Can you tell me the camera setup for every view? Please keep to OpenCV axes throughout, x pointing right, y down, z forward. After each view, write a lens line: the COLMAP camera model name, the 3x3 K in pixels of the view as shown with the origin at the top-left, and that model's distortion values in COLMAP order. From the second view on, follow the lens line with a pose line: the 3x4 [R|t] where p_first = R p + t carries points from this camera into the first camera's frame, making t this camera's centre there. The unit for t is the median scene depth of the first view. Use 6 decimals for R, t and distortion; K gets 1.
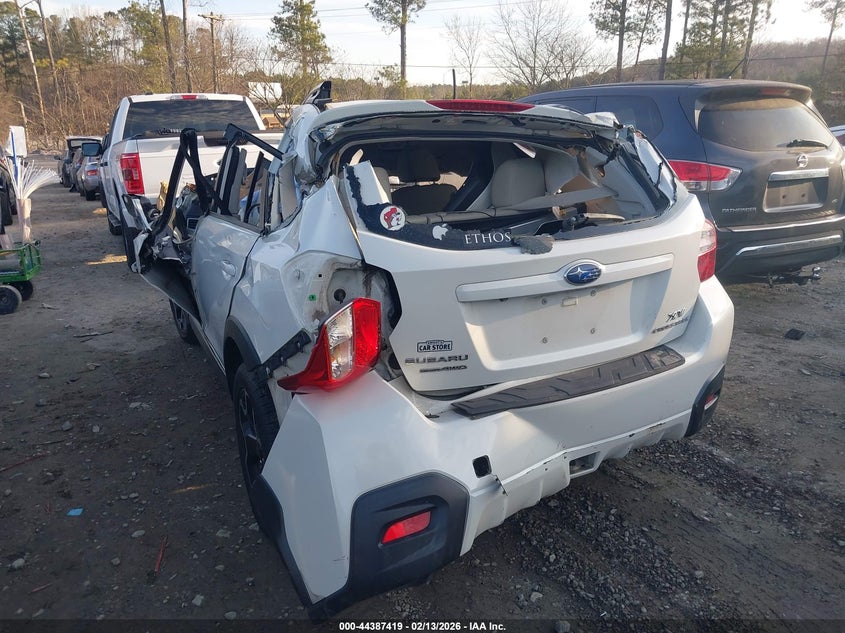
lens RADIAL K [[676.4, 0, 422.5], [0, 676.4, 316.5], [0, 0, 1]] dist [0.002307, -0.001661]
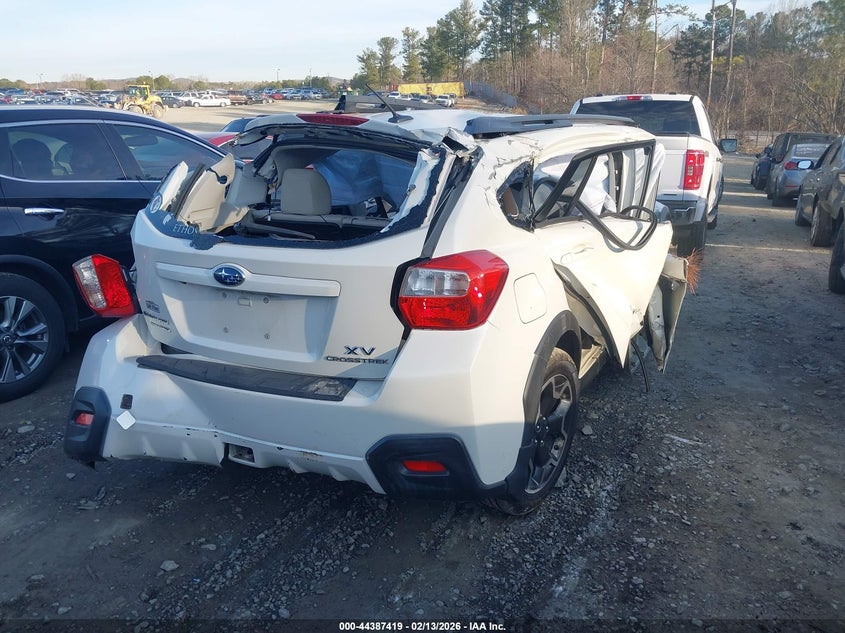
lens RADIAL K [[676.4, 0, 422.5], [0, 676.4, 316.5], [0, 0, 1]] dist [0.002307, -0.001661]
pose [[0.604483, 0.232174, -0.762034, 1.138078], [-0.227183, 0.967104, 0.114441, -0.174653], [0.763536, 0.103944, 0.637344, 0.490213]]
